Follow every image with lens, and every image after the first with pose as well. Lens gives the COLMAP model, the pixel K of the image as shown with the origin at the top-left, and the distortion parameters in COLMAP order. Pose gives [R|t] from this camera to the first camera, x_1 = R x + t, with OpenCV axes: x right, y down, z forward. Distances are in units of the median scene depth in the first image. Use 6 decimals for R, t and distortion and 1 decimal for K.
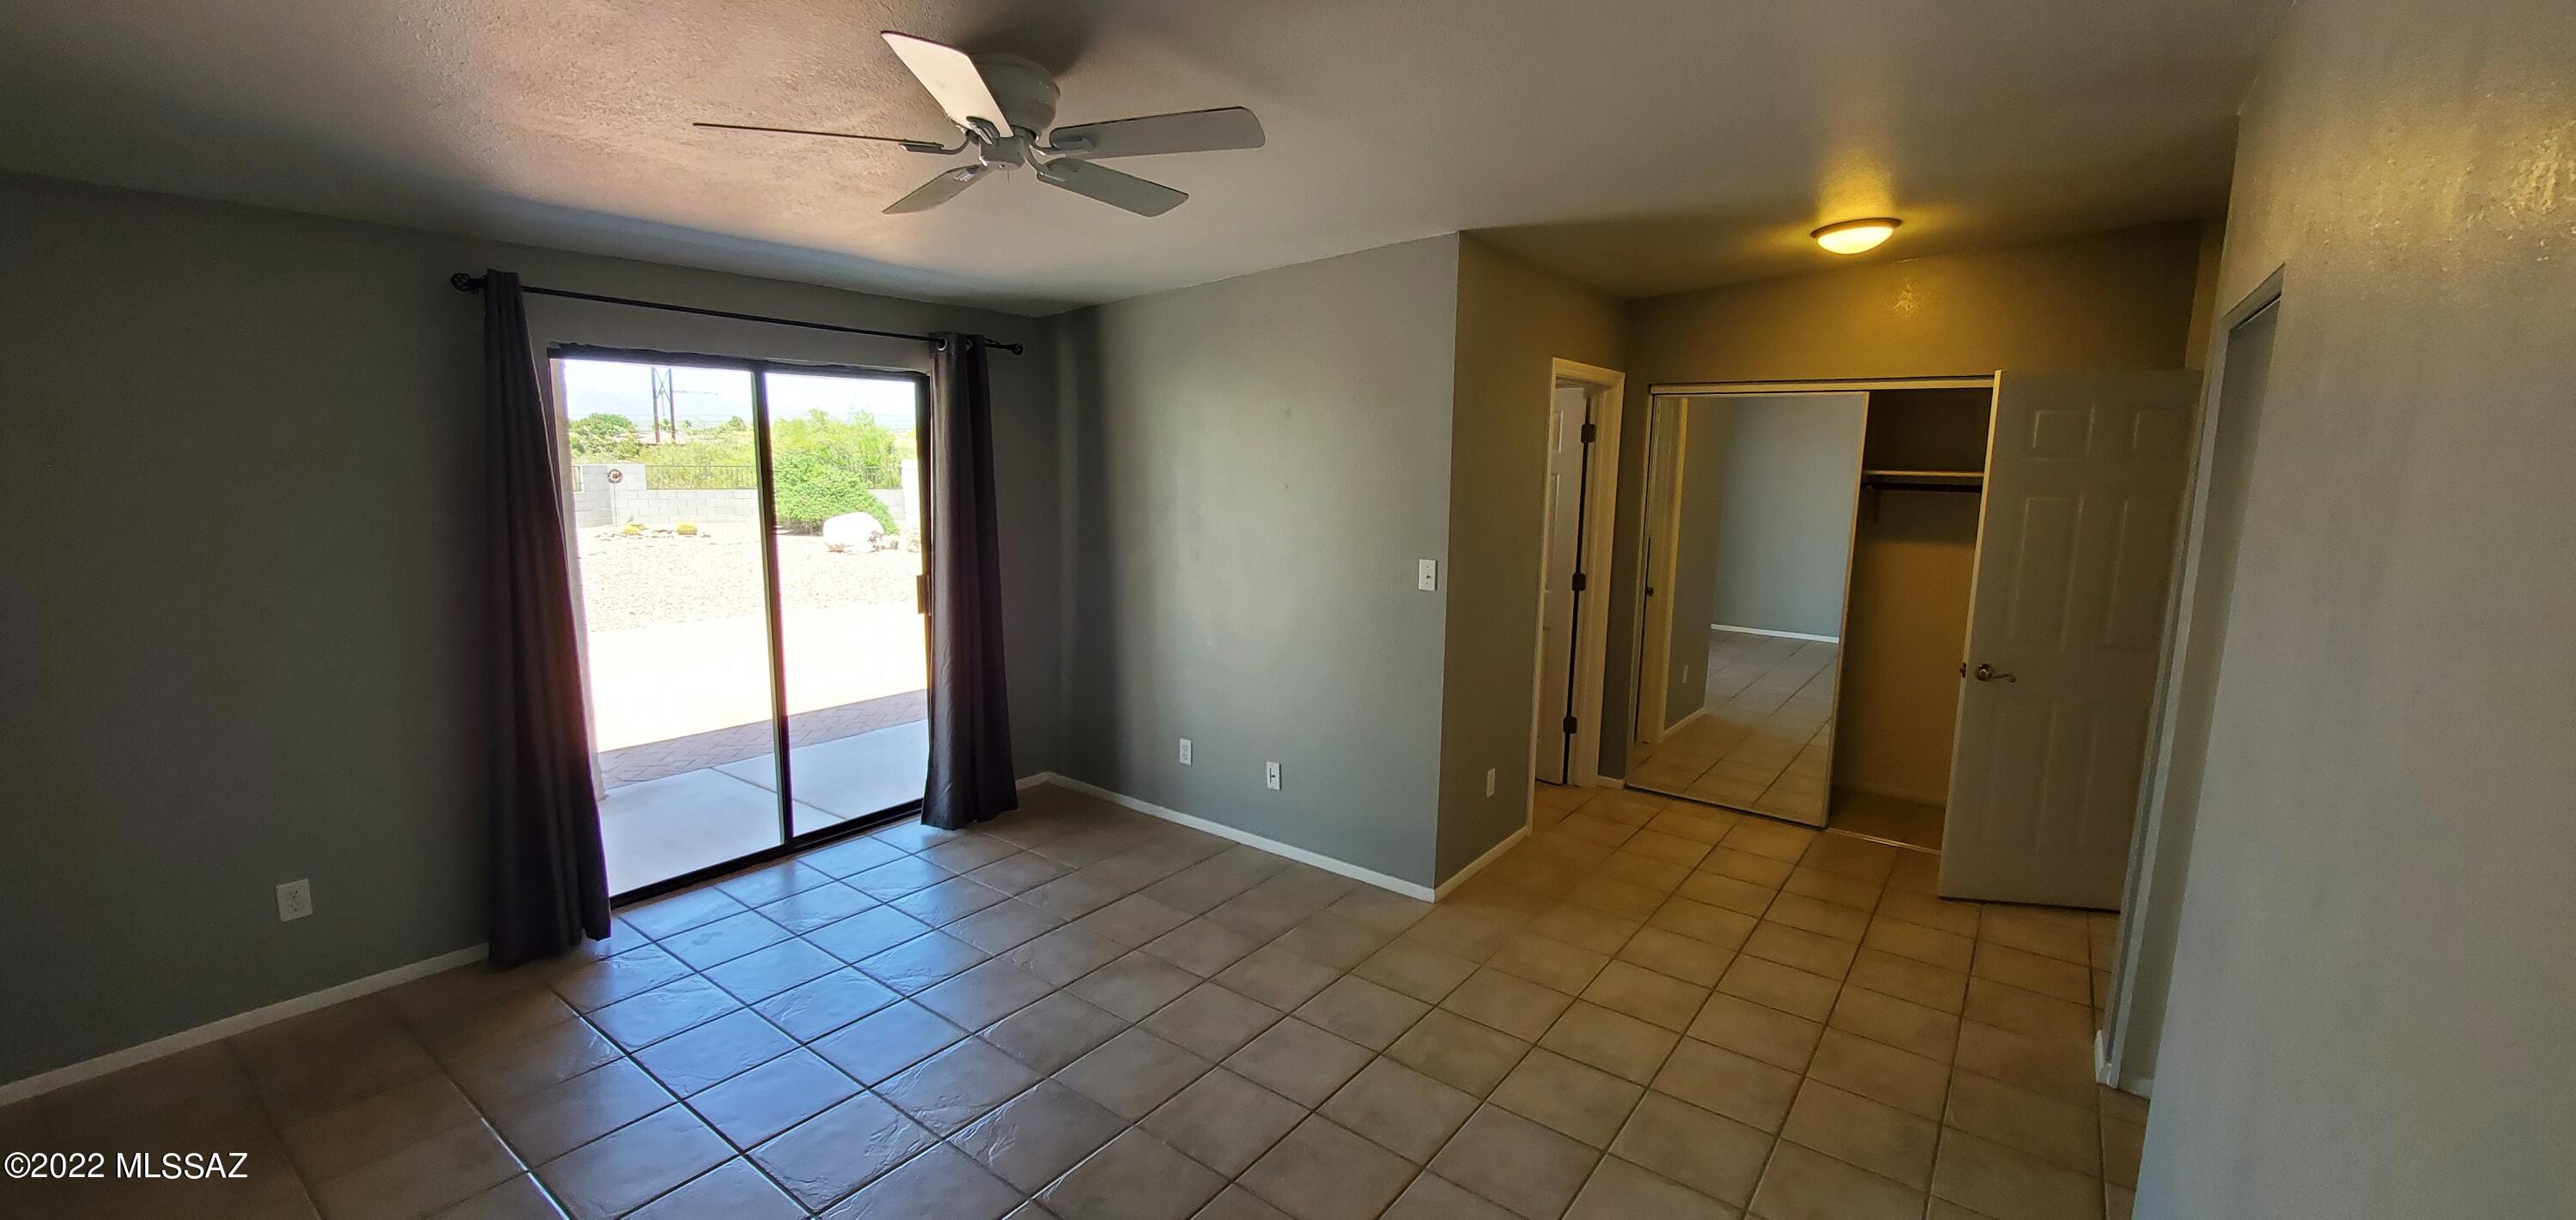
lens RADIAL K [[1026.5, 0, 1288.0], [0, 1026.5, 610.0], [0, 0, 1]] dist [0.001440, 0.000015]
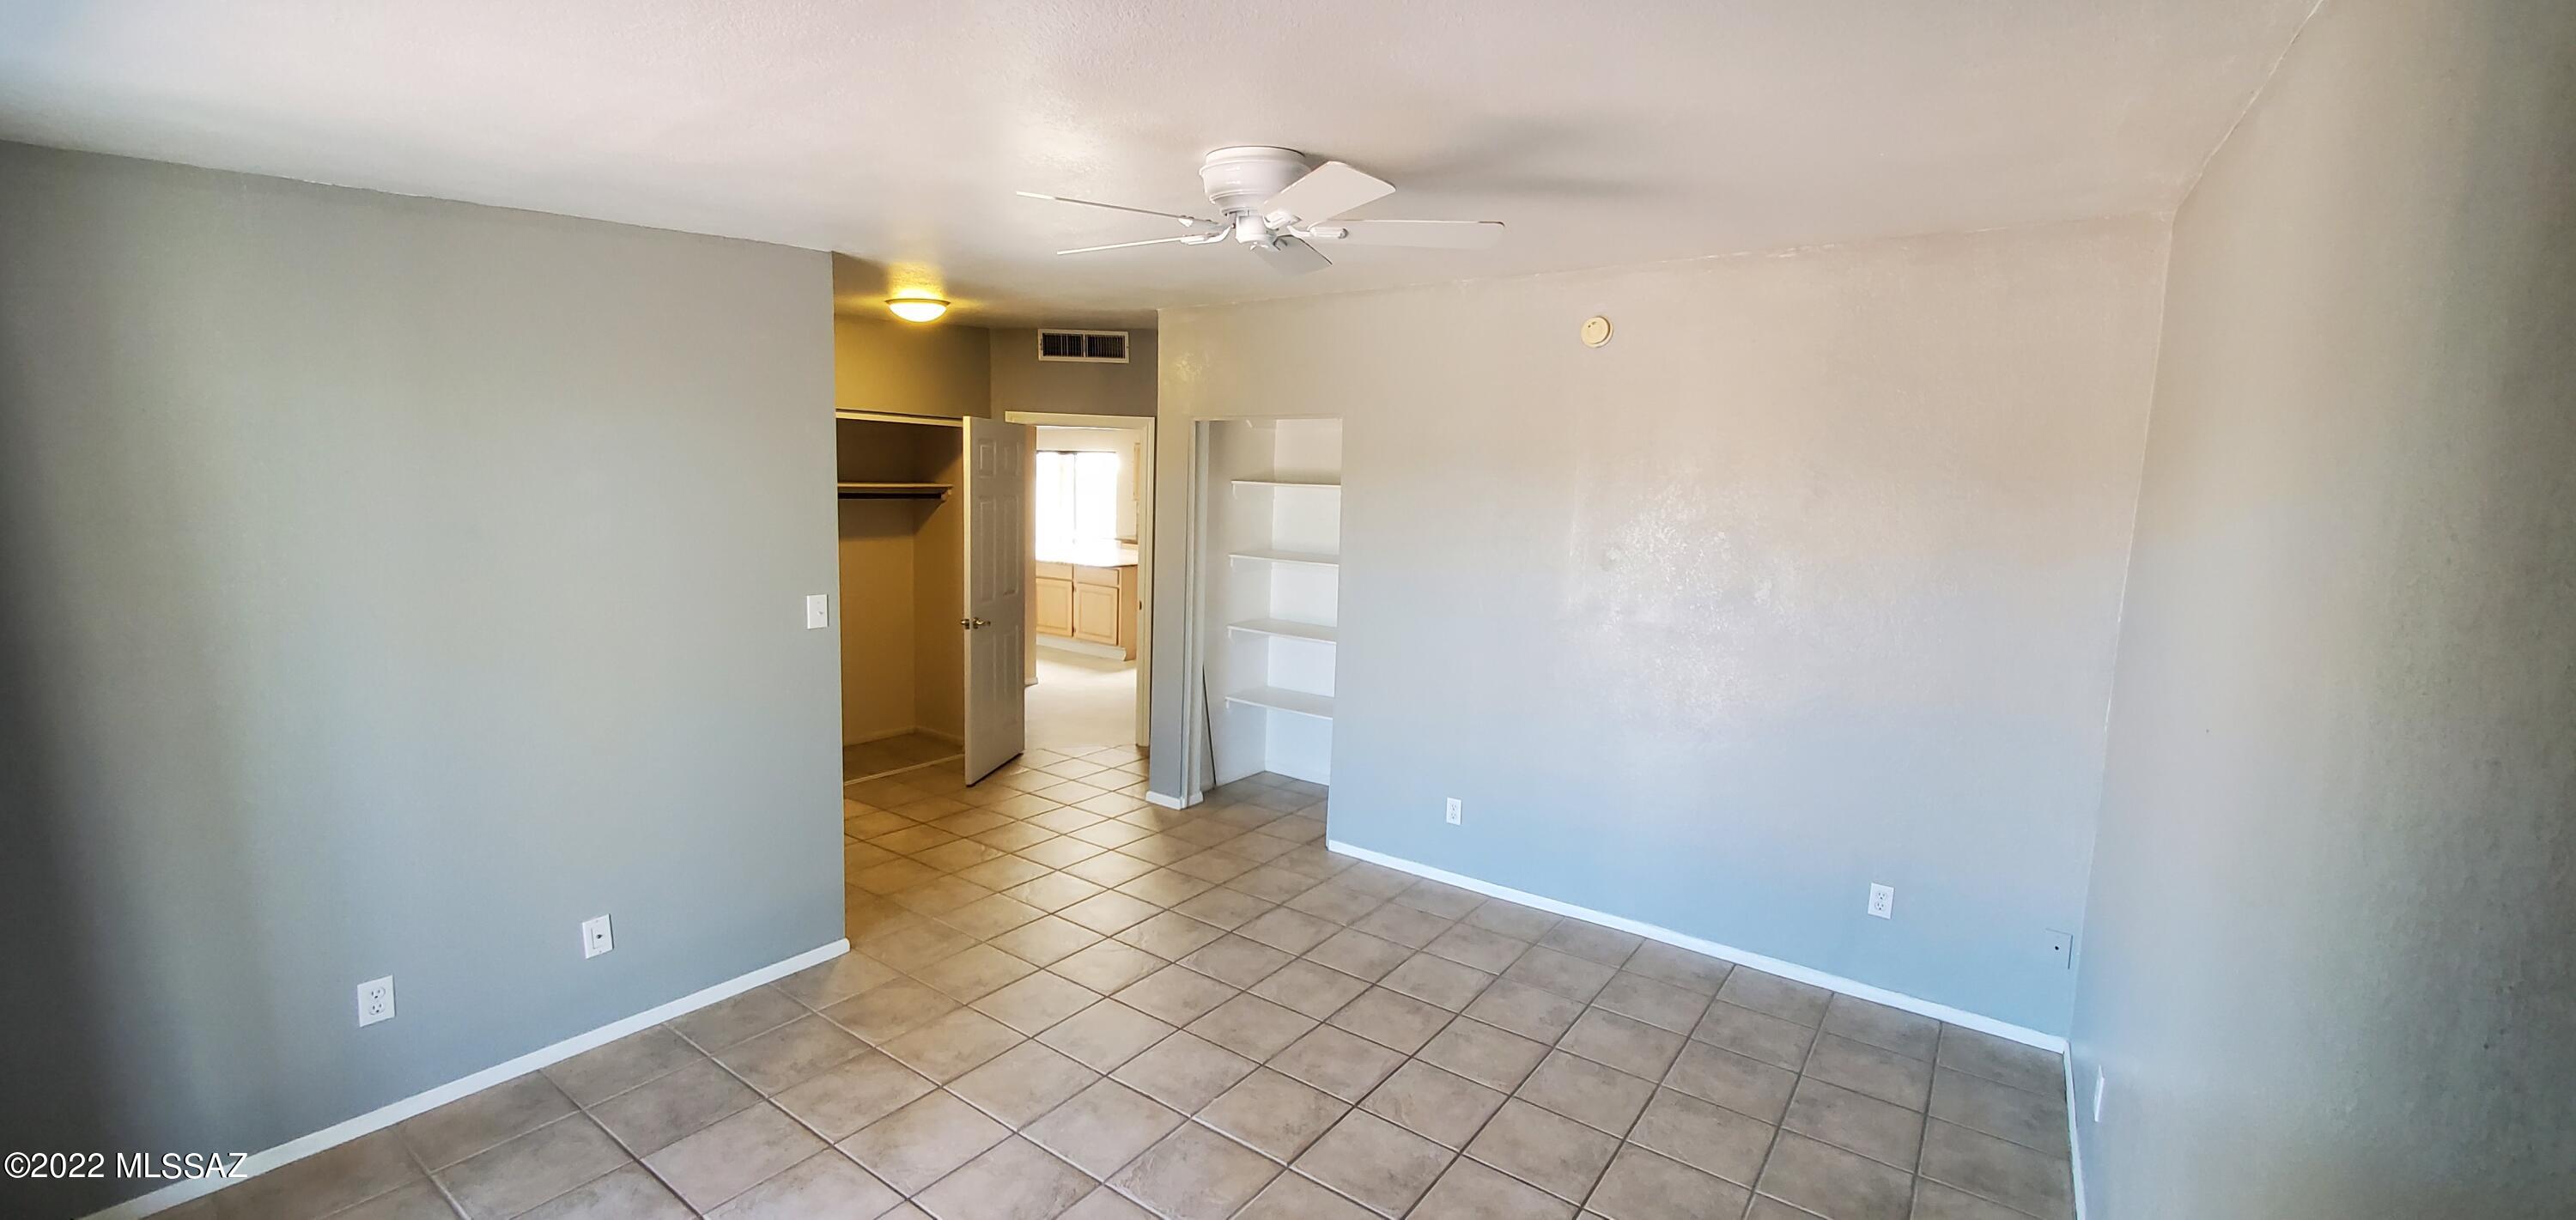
lens RADIAL K [[1026.5, 0, 1288.0], [0, 1026.5, 610.0], [0, 0, 1]] dist [0.001440, 0.000015]
pose [[-0.021862, -0.147526, 0.988817, -0.794842], [0.127410, 0.980577, 0.149114, -0.119962], [-0.991609, 0.129245, -0.002641, 0.578267]]
